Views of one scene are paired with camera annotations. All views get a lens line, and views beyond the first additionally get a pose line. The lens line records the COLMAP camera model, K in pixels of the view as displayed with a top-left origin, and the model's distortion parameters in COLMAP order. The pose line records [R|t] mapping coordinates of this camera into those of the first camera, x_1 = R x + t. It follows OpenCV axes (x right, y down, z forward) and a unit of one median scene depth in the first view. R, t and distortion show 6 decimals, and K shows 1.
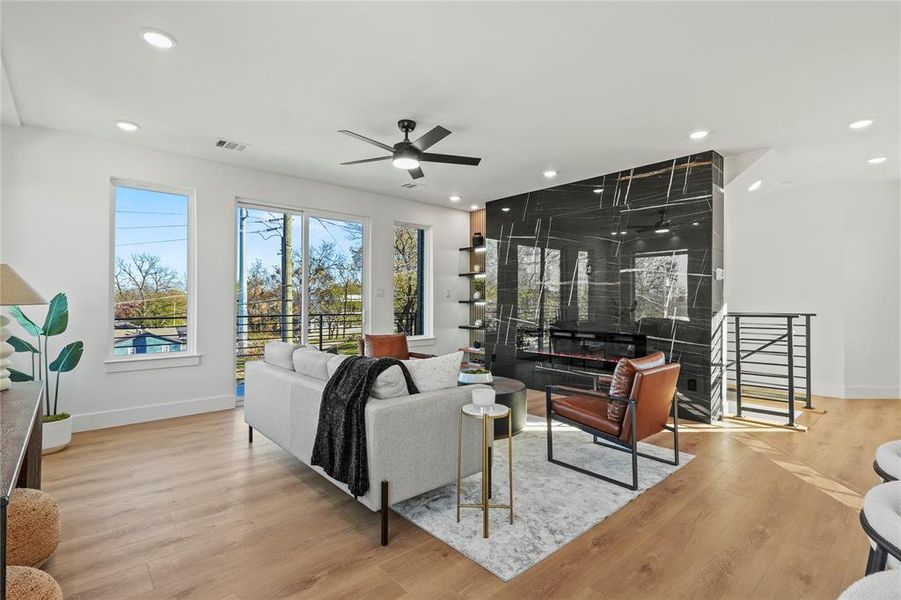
lens RADIAL K [[413.4, 0, 444.9], [0, 413.4, 297.7], [0, 0, 1]] dist [0.000284, -0.000271]
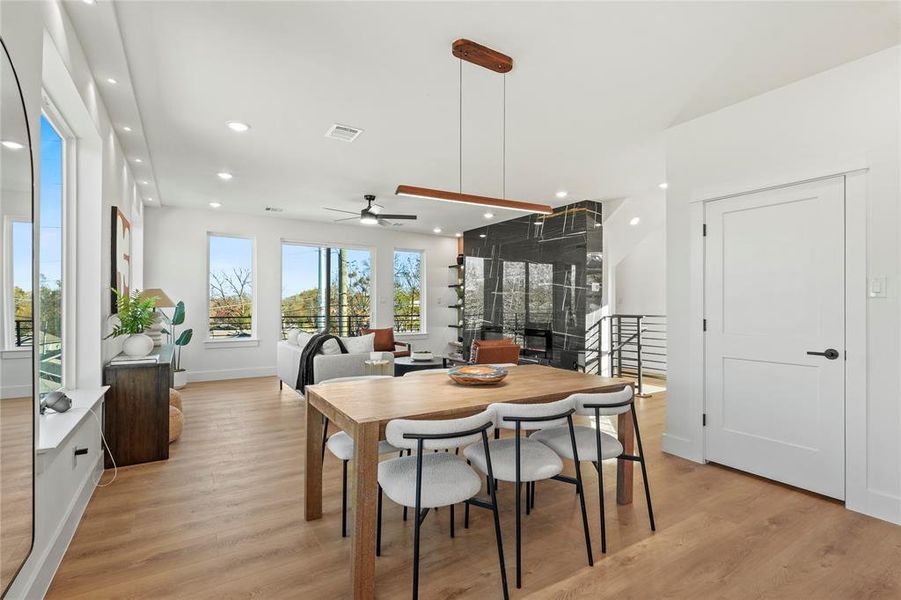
lens RADIAL K [[420.0, 0, 464.1], [0, 420.0, 302.9], [0, 0, 1]] dist [-0.004013, -0.000220]
pose [[0.988768, 0.000280, -0.149456, 0.421105], [-0.000392, 1.000000, -0.000718, -0.001241], [0.149455, 0.000769, 0.988768, -0.465974]]
